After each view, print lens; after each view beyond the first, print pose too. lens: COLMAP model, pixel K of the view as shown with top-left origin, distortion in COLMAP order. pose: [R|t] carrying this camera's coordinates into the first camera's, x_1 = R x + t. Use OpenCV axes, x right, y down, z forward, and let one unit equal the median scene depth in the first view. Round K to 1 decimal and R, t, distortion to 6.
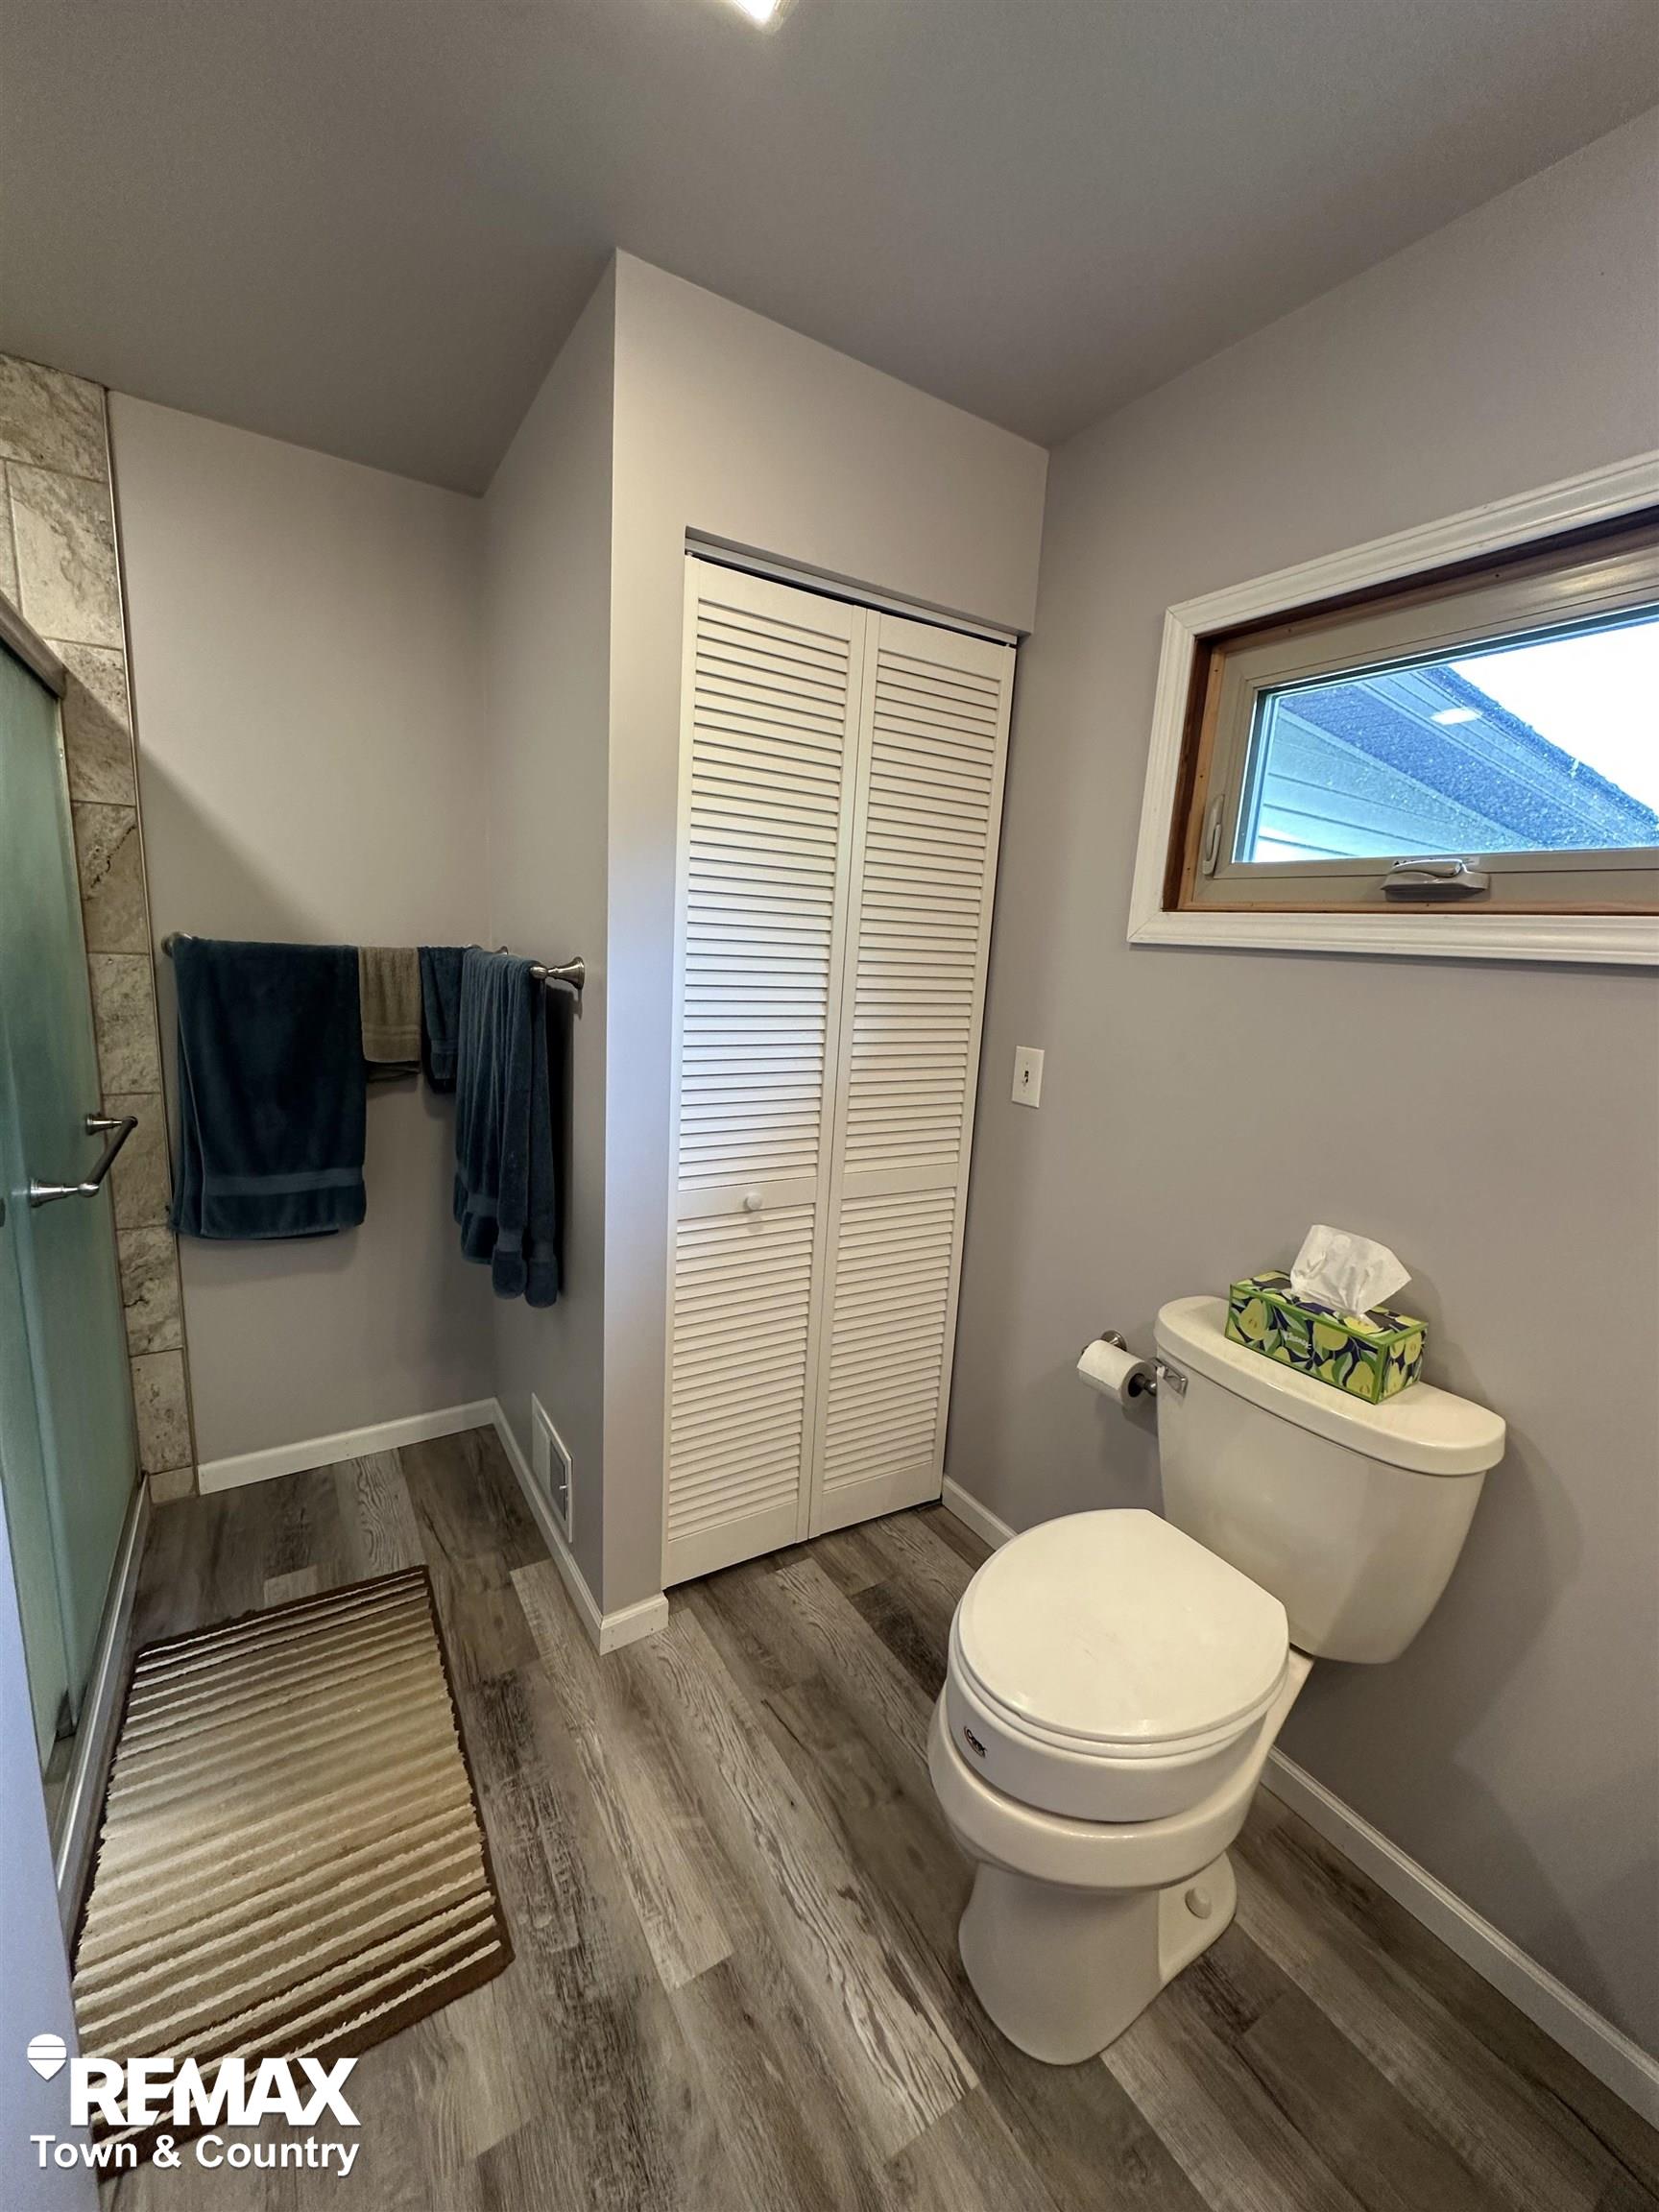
lens RADIAL K [[881.0, 0, 827.7], [0, 881.0, 1105.1], [0, 0, 1]] dist [-0.002755, 0.000082]
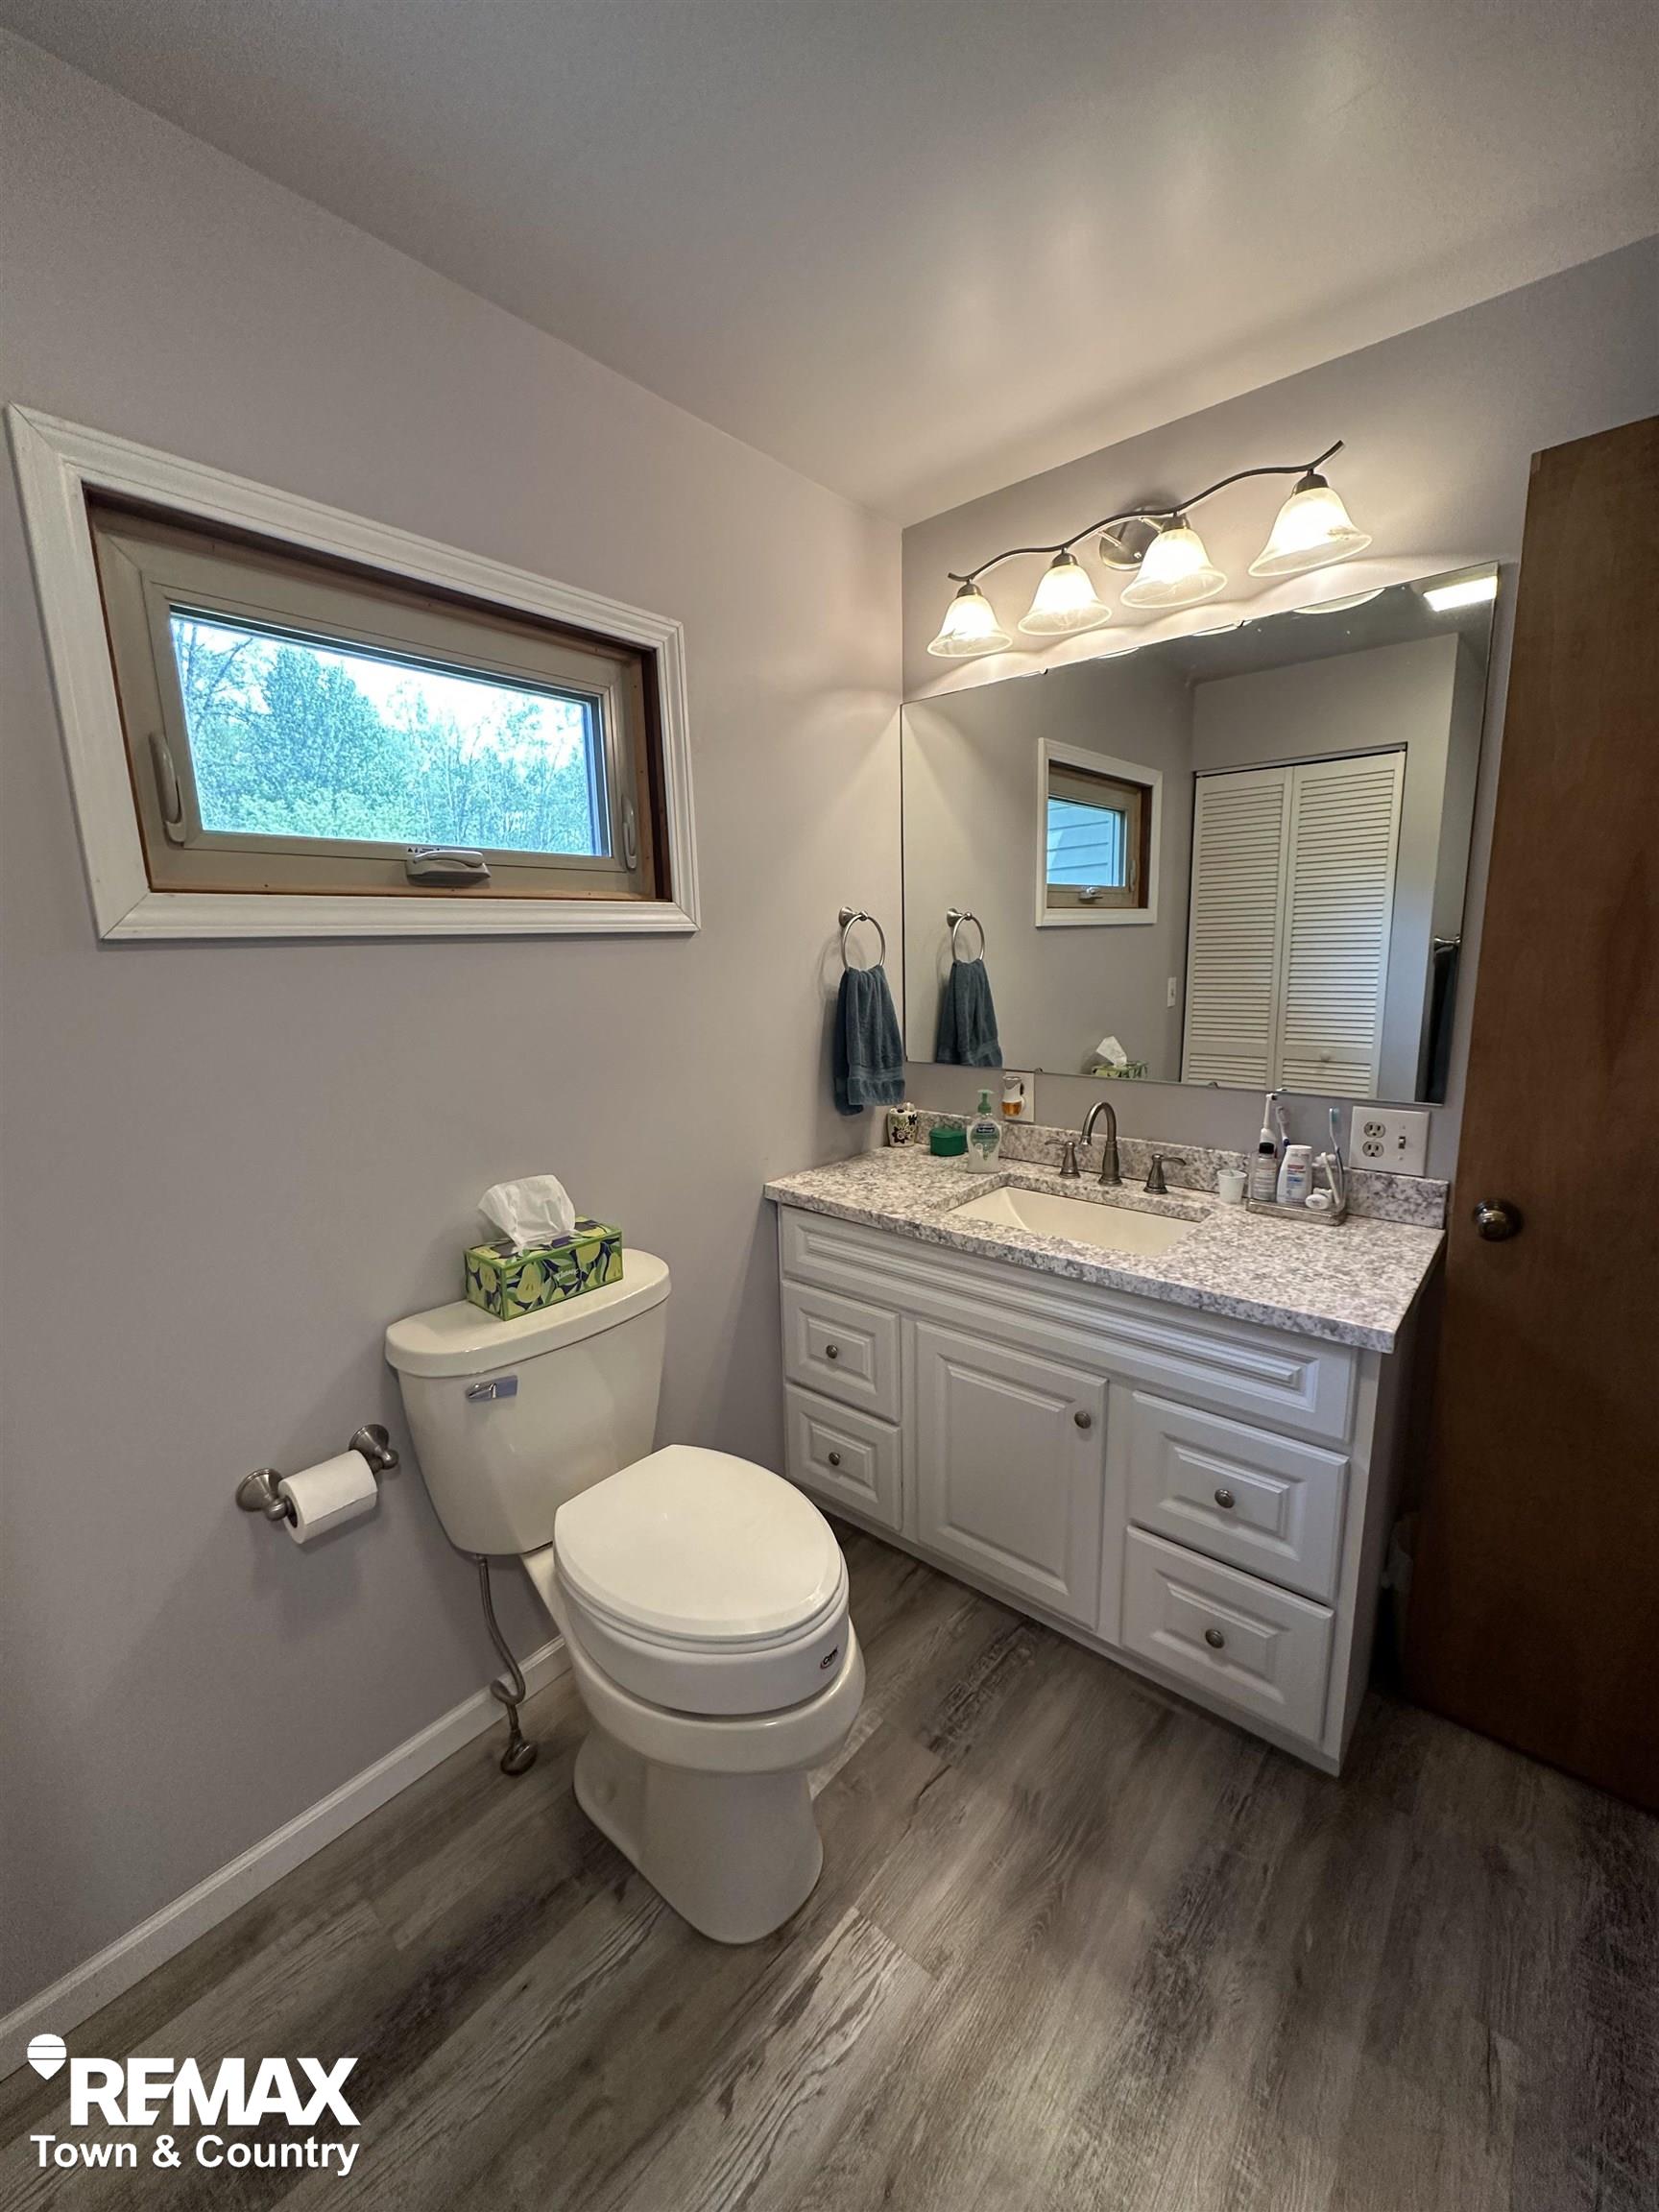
lens RADIAL K [[881.0, 0, 827.7], [0, 881.0, 1105.1], [0, 0, 1]] dist [-0.002755, 0.000082]
pose [[-0.296776, -0.221306, 0.928950, -0.482446], [0.188343, 0.940104, 0.284134, -0.165904], [-0.936190, 0.259285, -0.237319, 0.743340]]
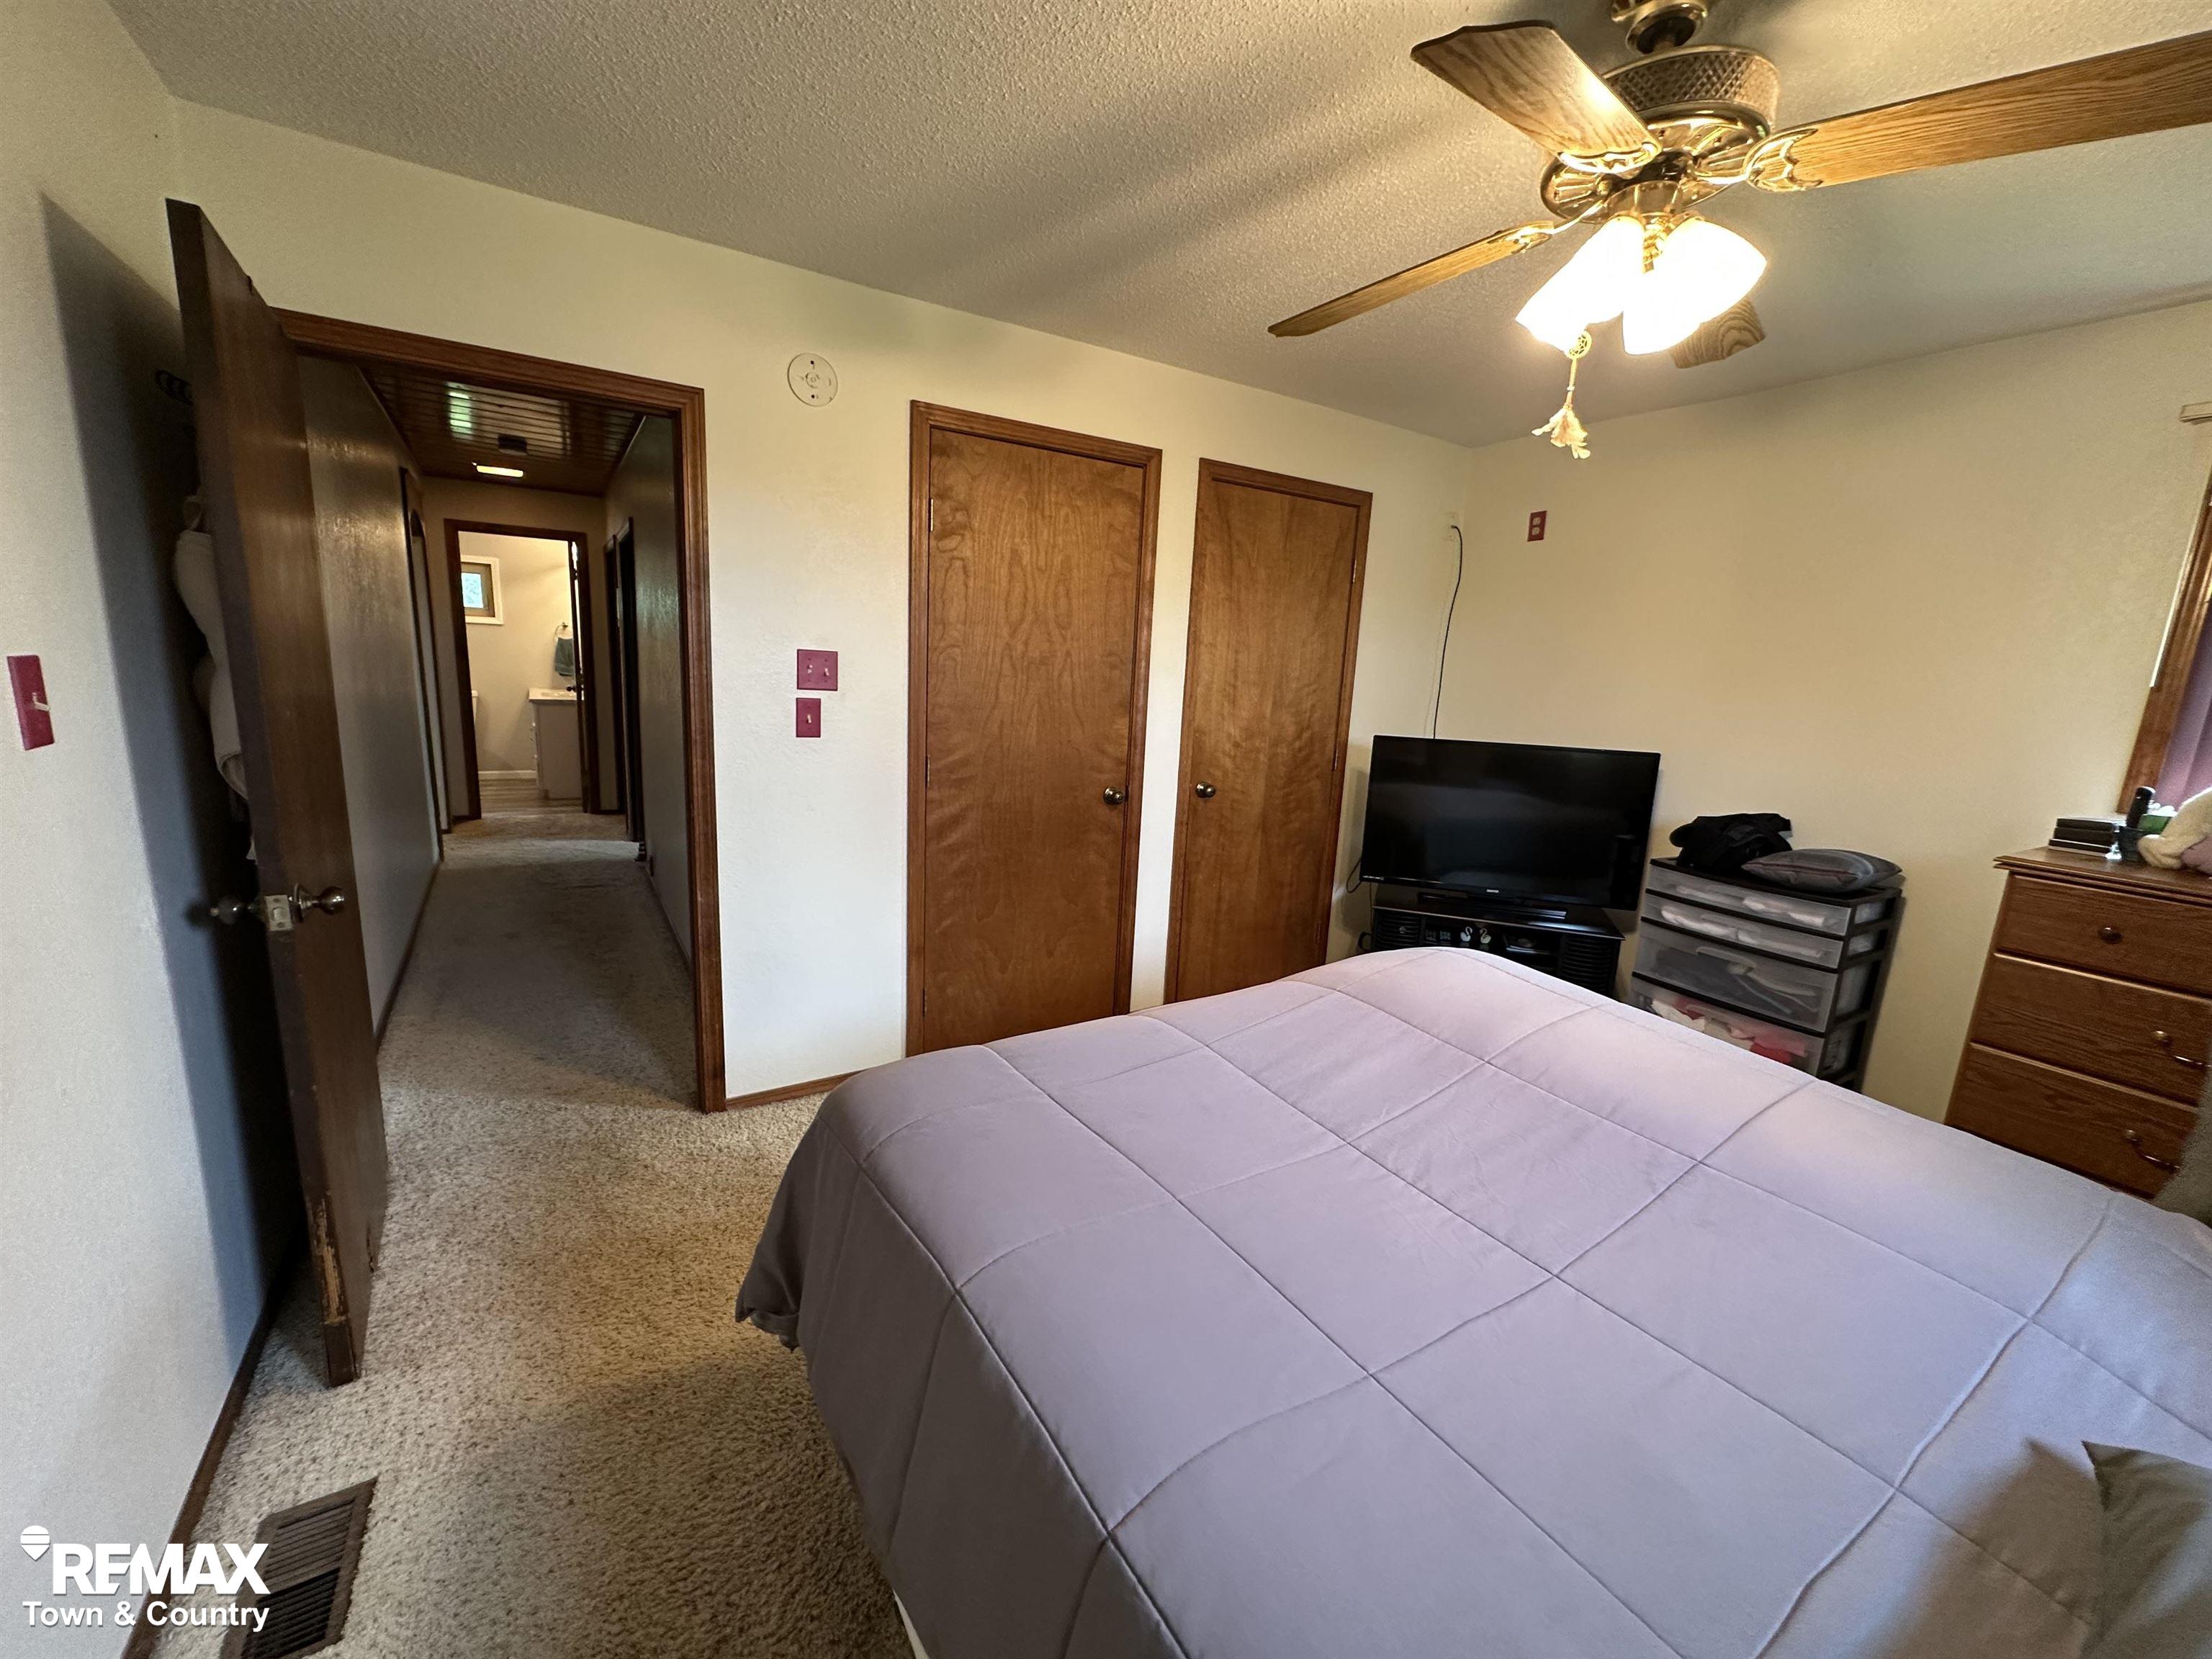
lens RADIAL K [[881.0, 0, 1102.4], [0, 881.0, 832.7], [0, 0, 1]] dist [-0.002755, 0.000082]
pose [[-0.005926, -0.248196, 0.968692, -4.680803], [0.137730, 0.959274, 0.246626, 0.303846], [-0.990452, 0.134880, 0.028500, -2.937553]]
